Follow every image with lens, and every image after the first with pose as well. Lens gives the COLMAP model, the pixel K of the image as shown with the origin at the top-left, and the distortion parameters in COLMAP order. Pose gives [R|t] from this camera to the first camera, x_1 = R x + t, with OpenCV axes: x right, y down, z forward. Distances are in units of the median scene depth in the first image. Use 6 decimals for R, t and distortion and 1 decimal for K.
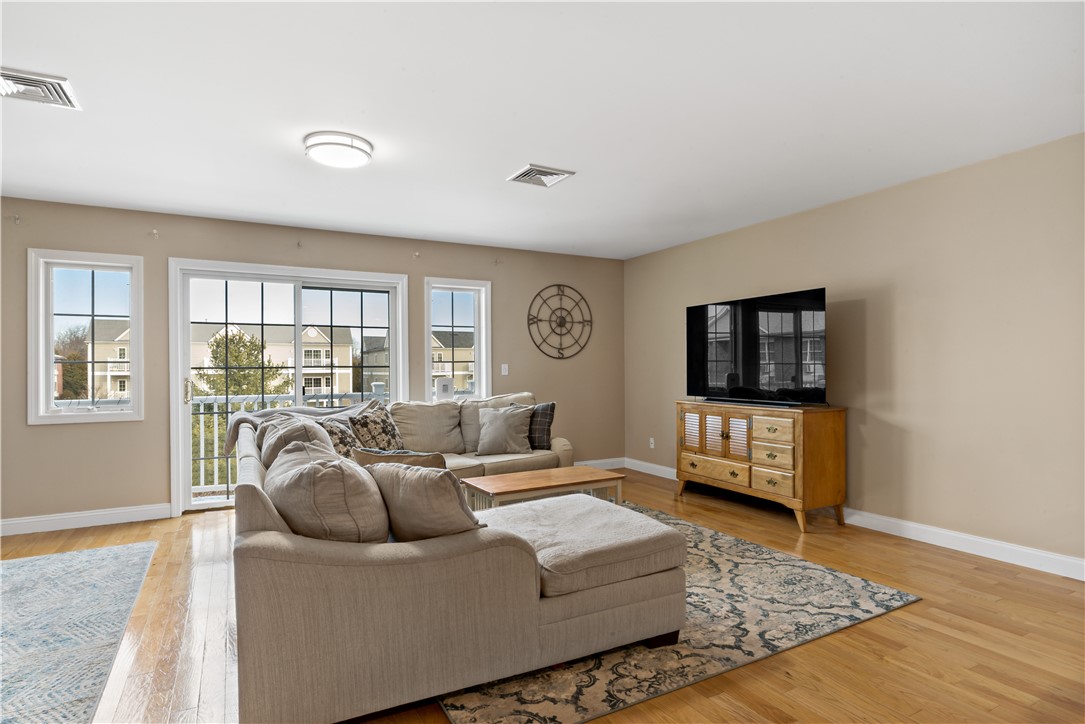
lens RADIAL K [[572.2, 0, 548.0], [0, 572.2, 364.0], [0, 0, 1]] dist [-0.002957, -0.000412]
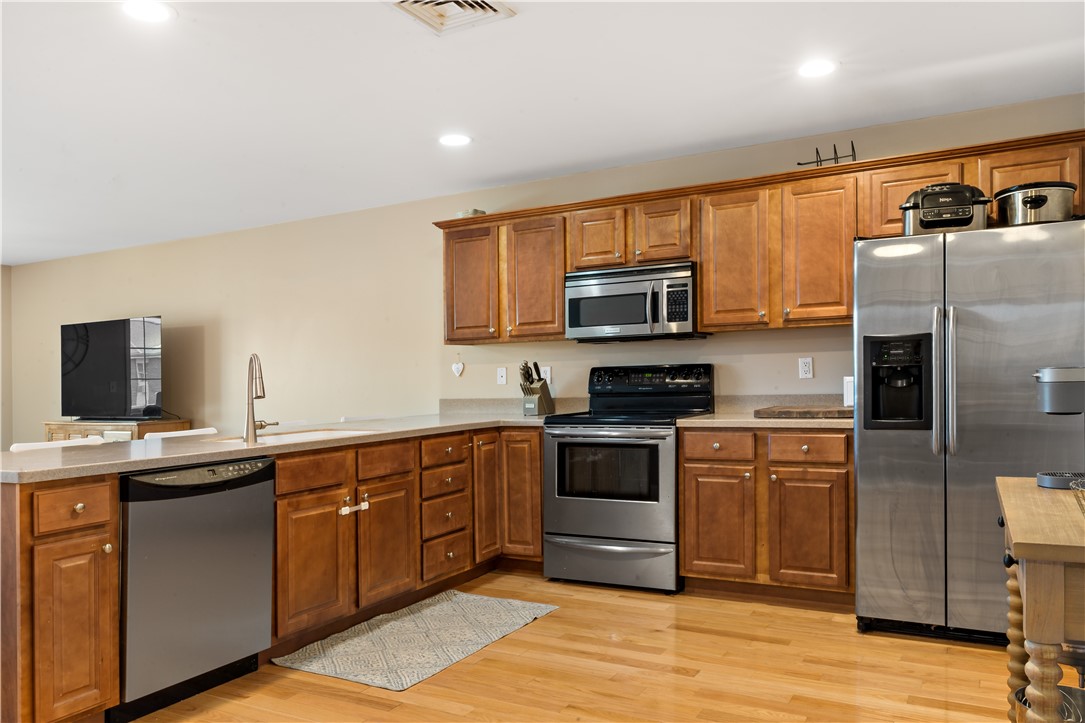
lens RADIAL K [[817.0, 0, 541.5], [0, 817.0, 367.6], [0, 0, 1]] dist [0.006952, 0.002676]
pose [[0.841527, -0.006025, 0.540182, -0.028976], [0.012472, 0.999888, -0.008277, -0.002614], [-0.540072, 0.013703, 0.841507, -0.632656]]
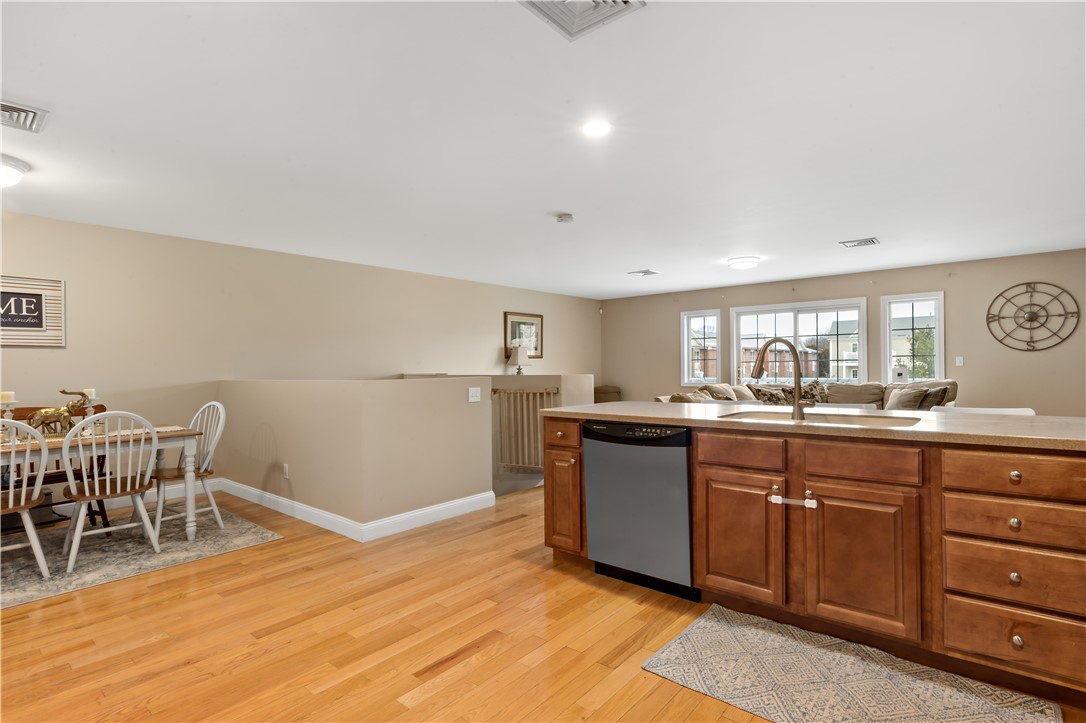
lens RADIAL K [[539.5, 0, 543.0], [0, 539.5, 363.4], [0, 0, 1]] dist [0.000050, -0.000072]
pose [[0.370788, -0.002541, -0.928714, 0.631151], [0.016934, 0.999849, 0.004025, -0.005102], [0.928563, -0.017219, 0.370775, -0.242372]]
